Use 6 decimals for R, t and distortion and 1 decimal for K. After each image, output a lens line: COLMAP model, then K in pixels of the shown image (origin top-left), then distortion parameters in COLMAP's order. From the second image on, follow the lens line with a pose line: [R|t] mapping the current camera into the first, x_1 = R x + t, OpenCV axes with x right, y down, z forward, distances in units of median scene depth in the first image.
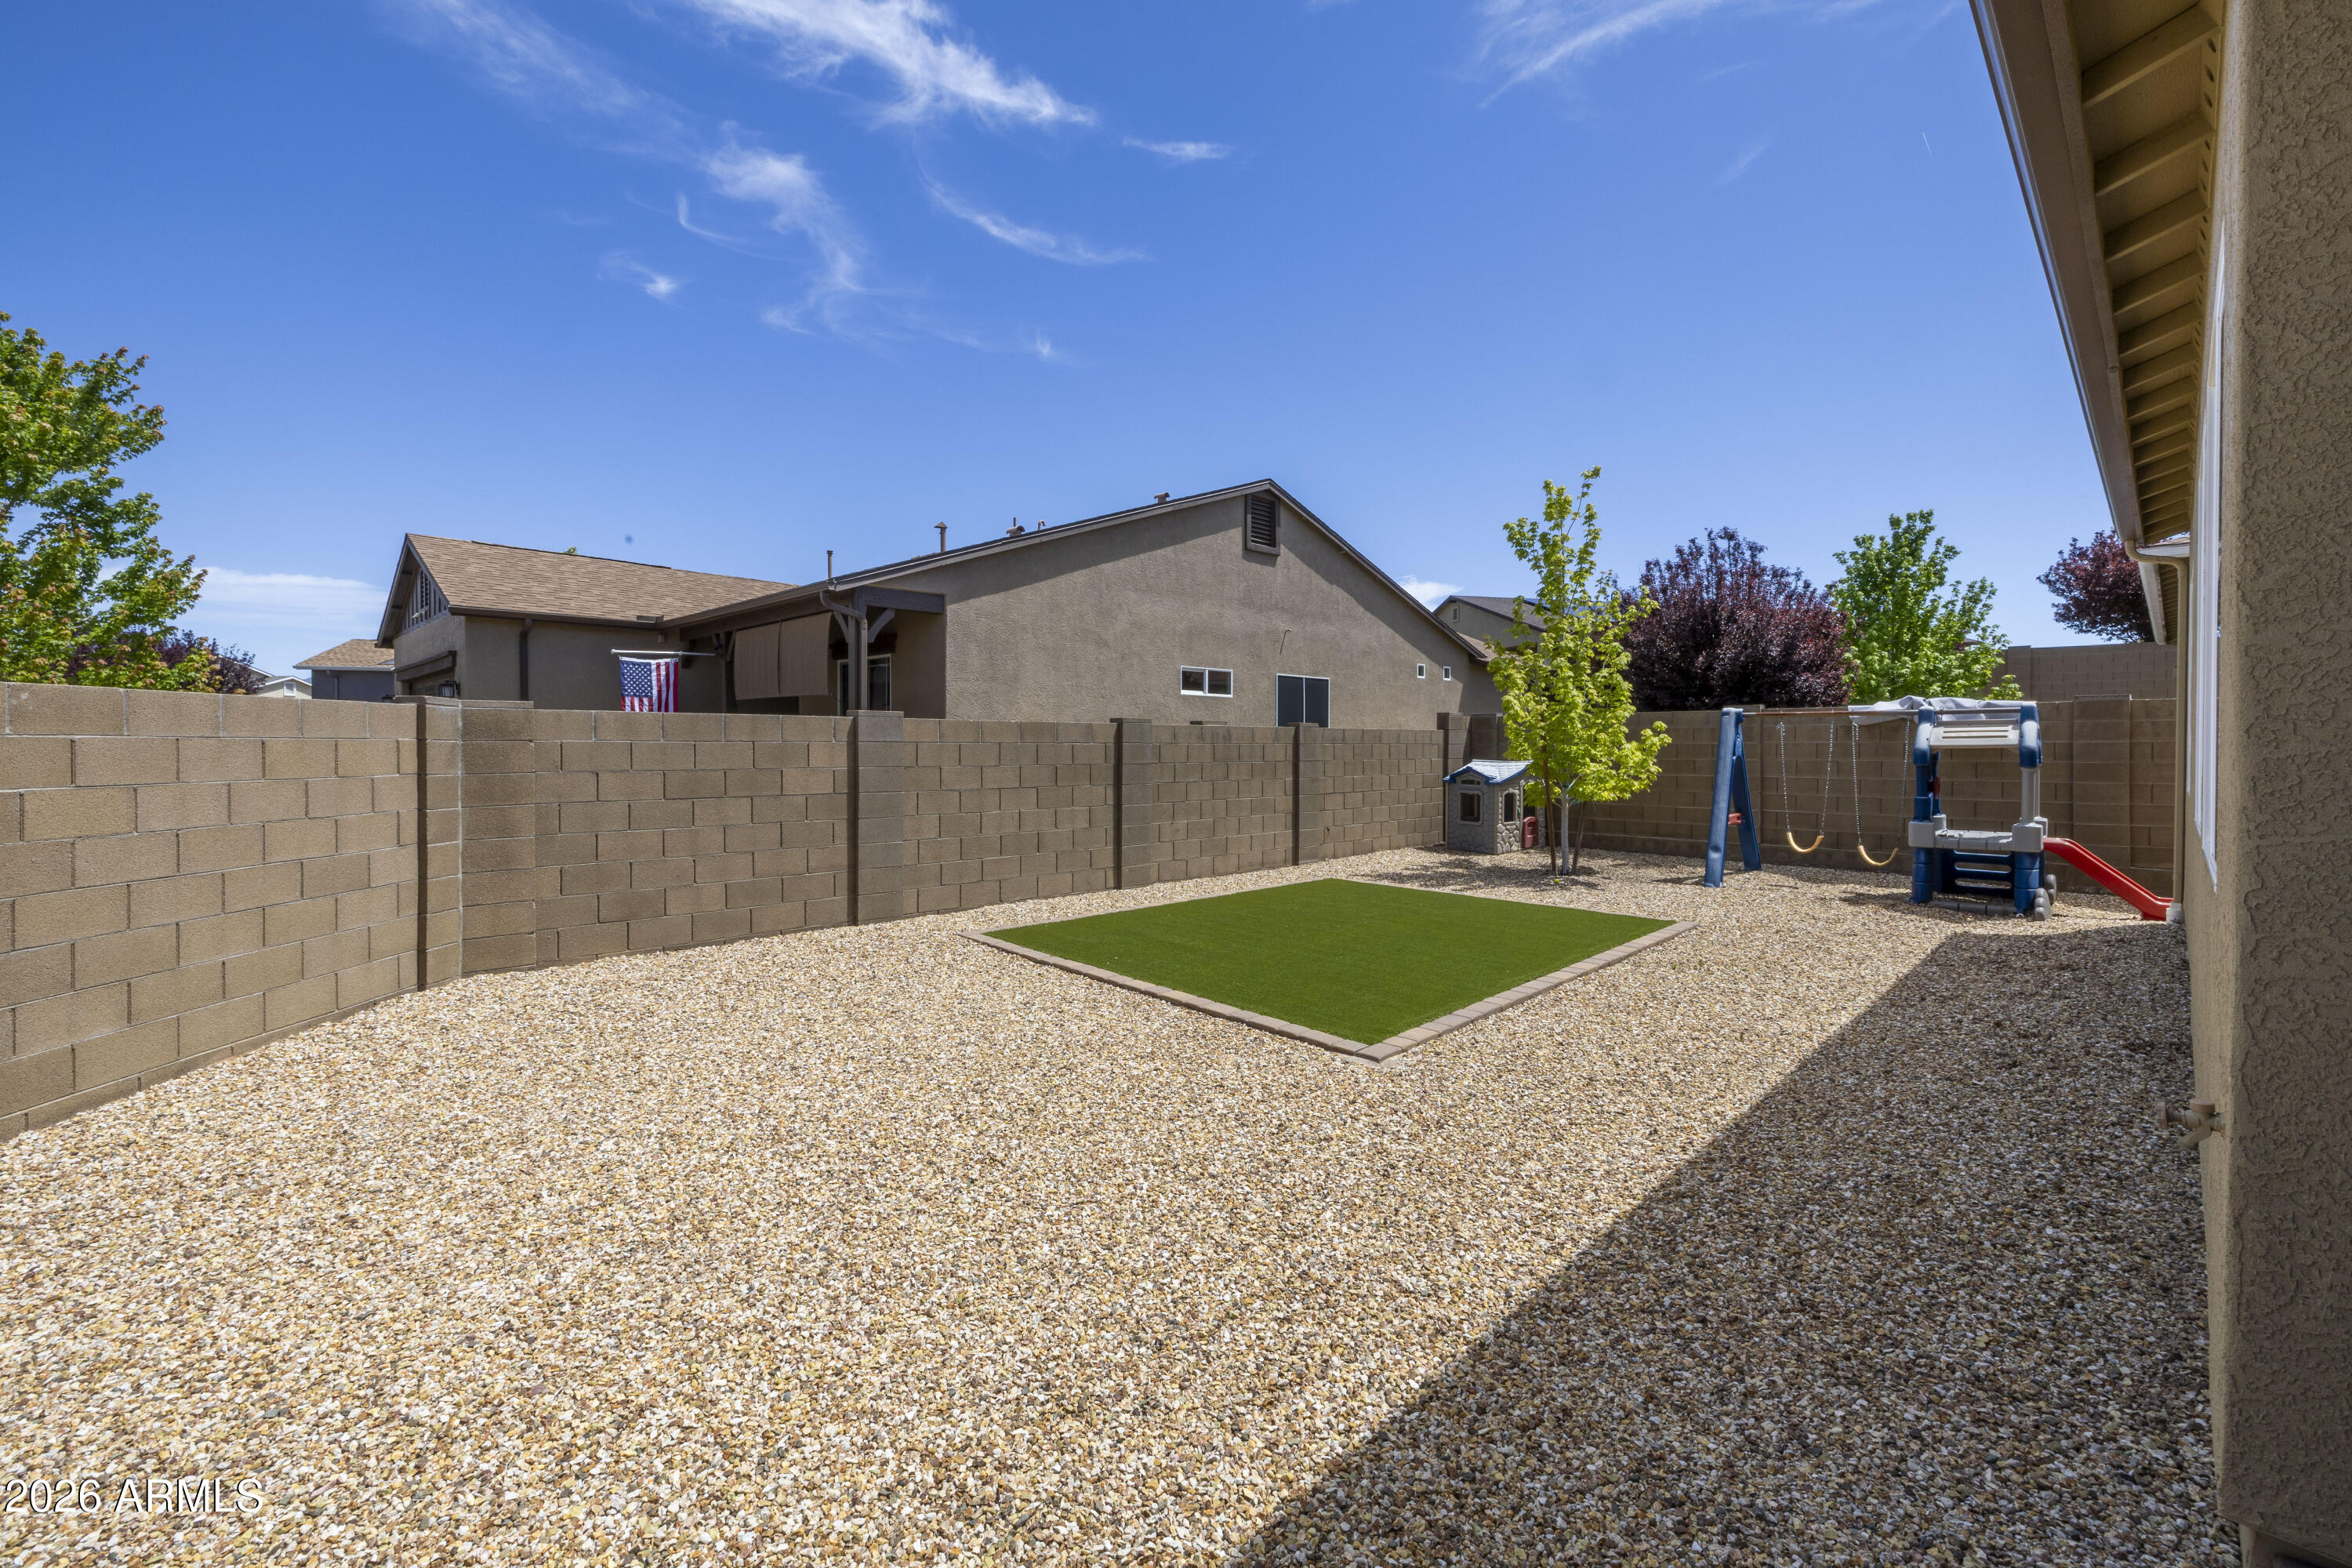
lens RADIAL K [[986.6, 0, 1167.0], [0, 986.6, 765.5], [0, 0, 1]] dist [-0.001801, -0.000081]
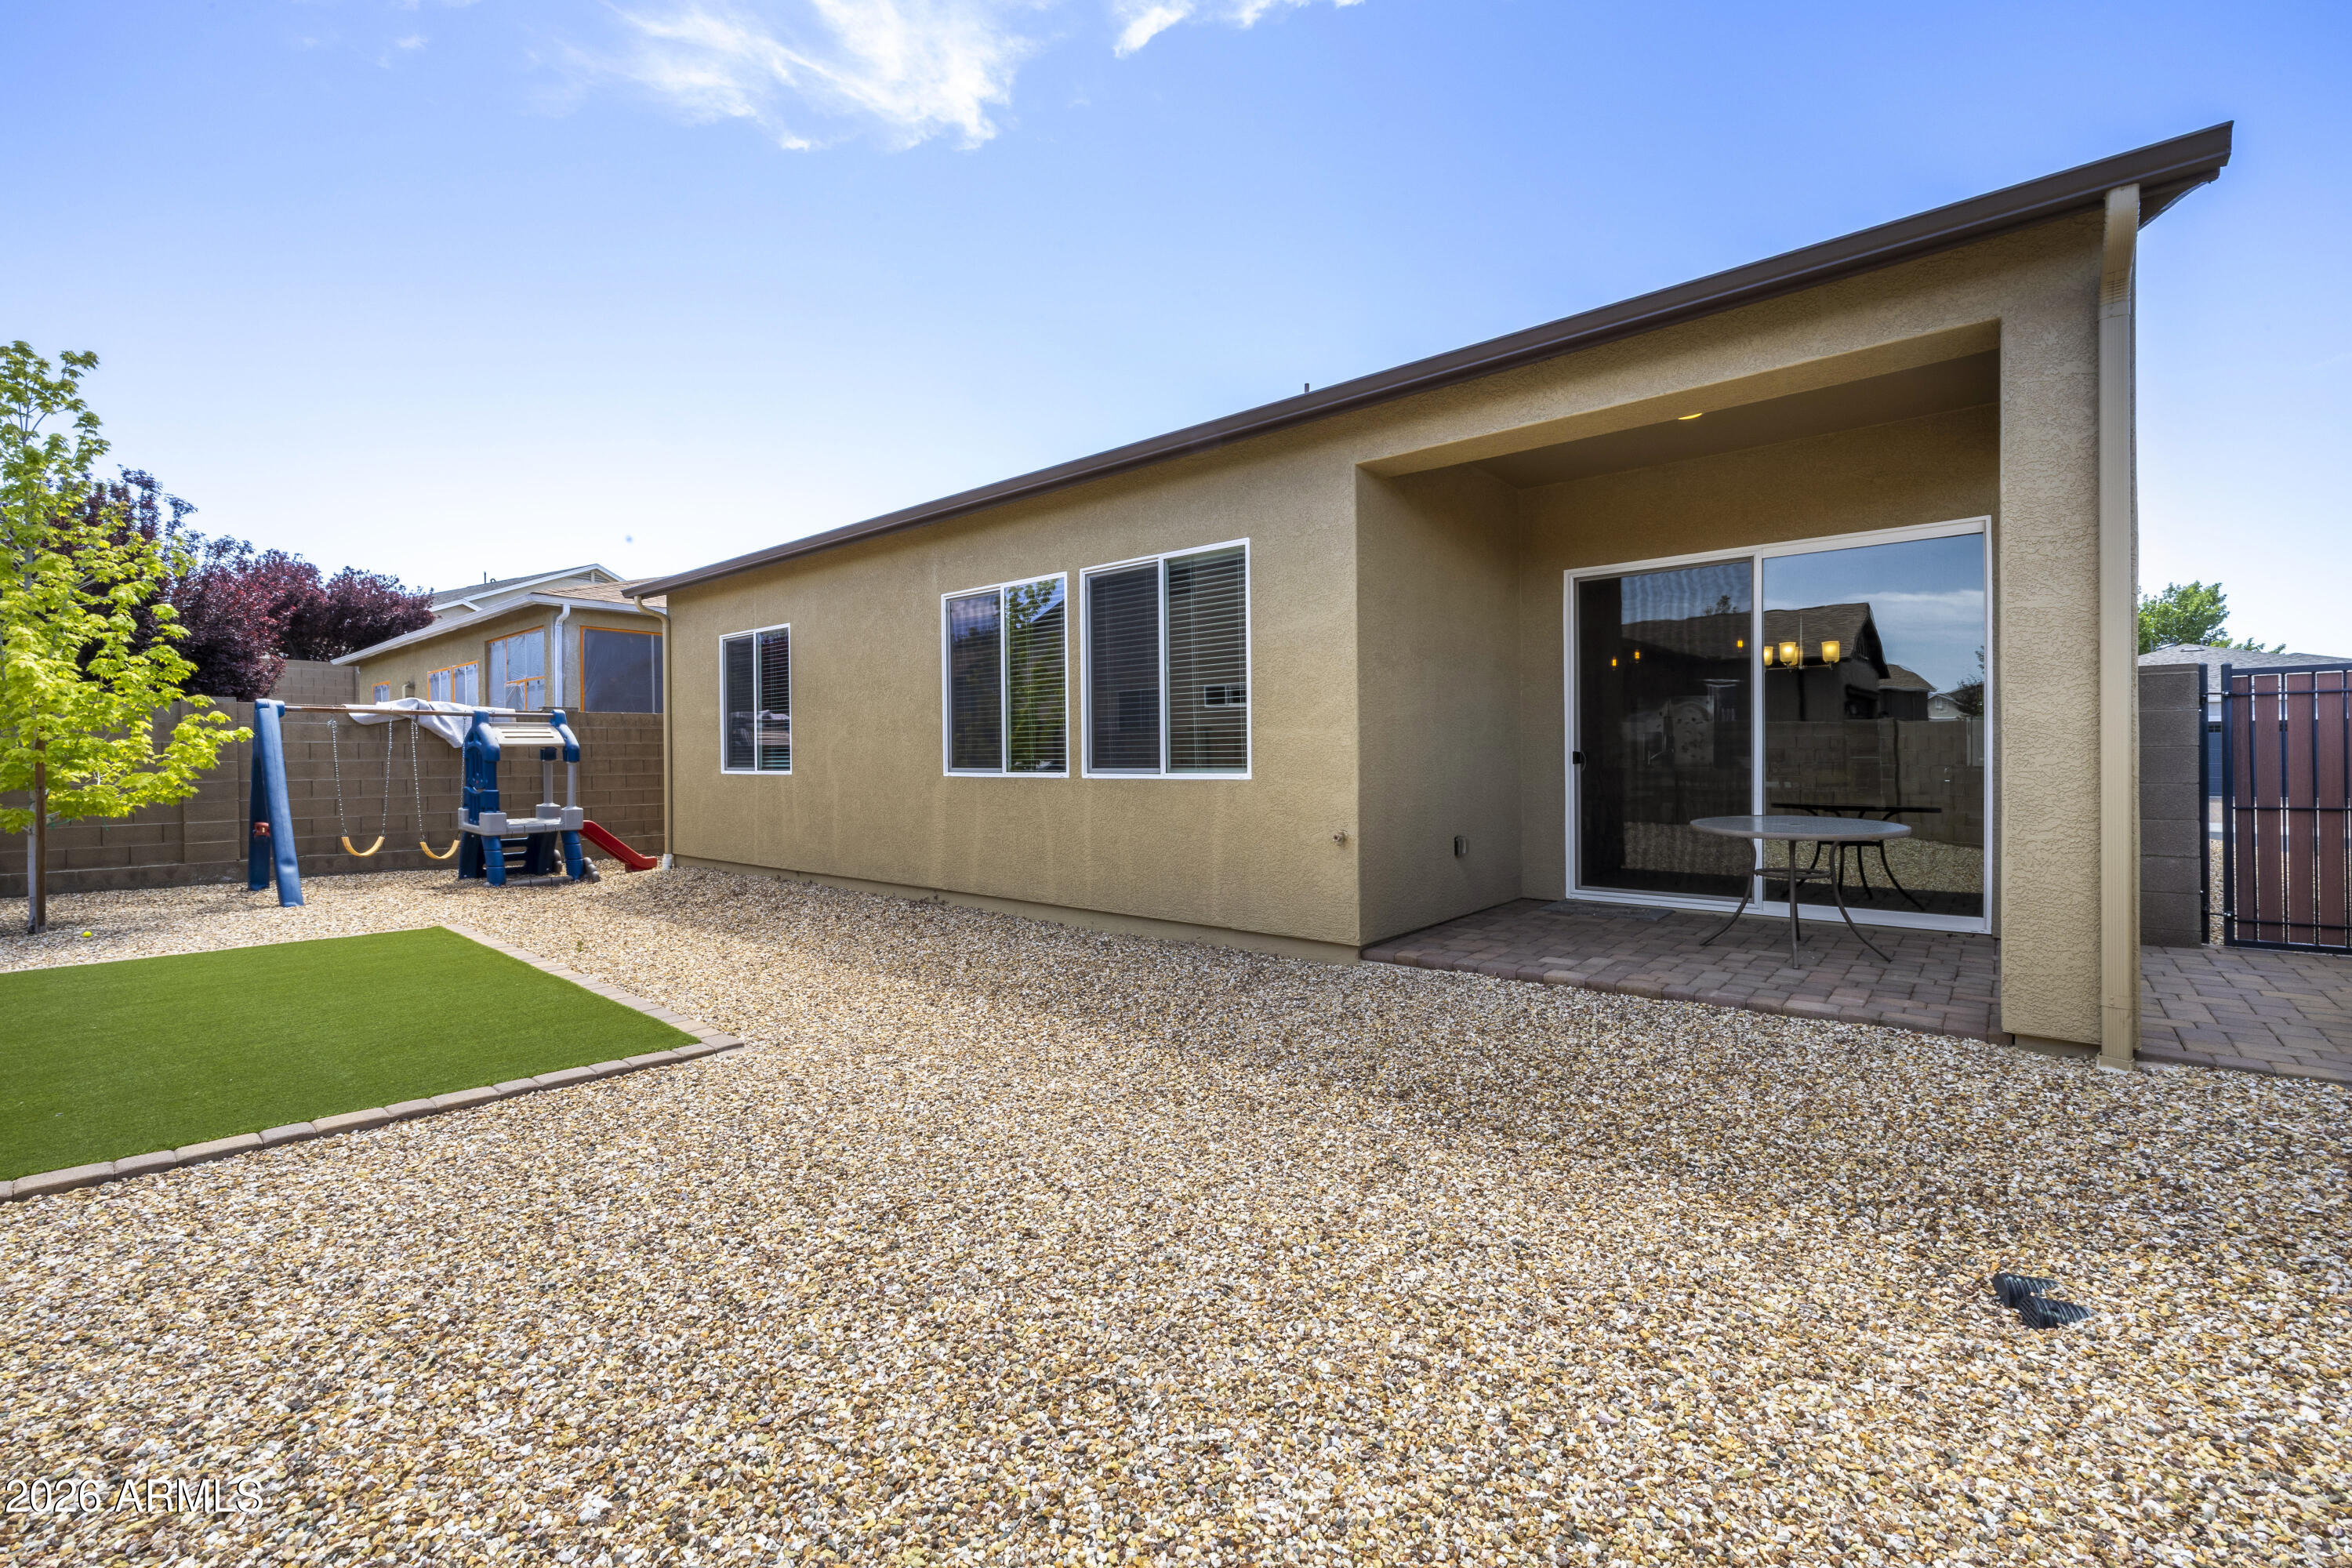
lens RADIAL K [[986.6, 0, 1165.1], [0, 986.6, 765.4], [0, 0, 1]] dist [-0.001801, -0.000081]
pose [[-0.090265, -0.005245, 0.995904, -0.382554], [0.023281, 0.999702, 0.007375, 0.012380], [-0.995646, 0.023851, -0.090116, 0.323463]]
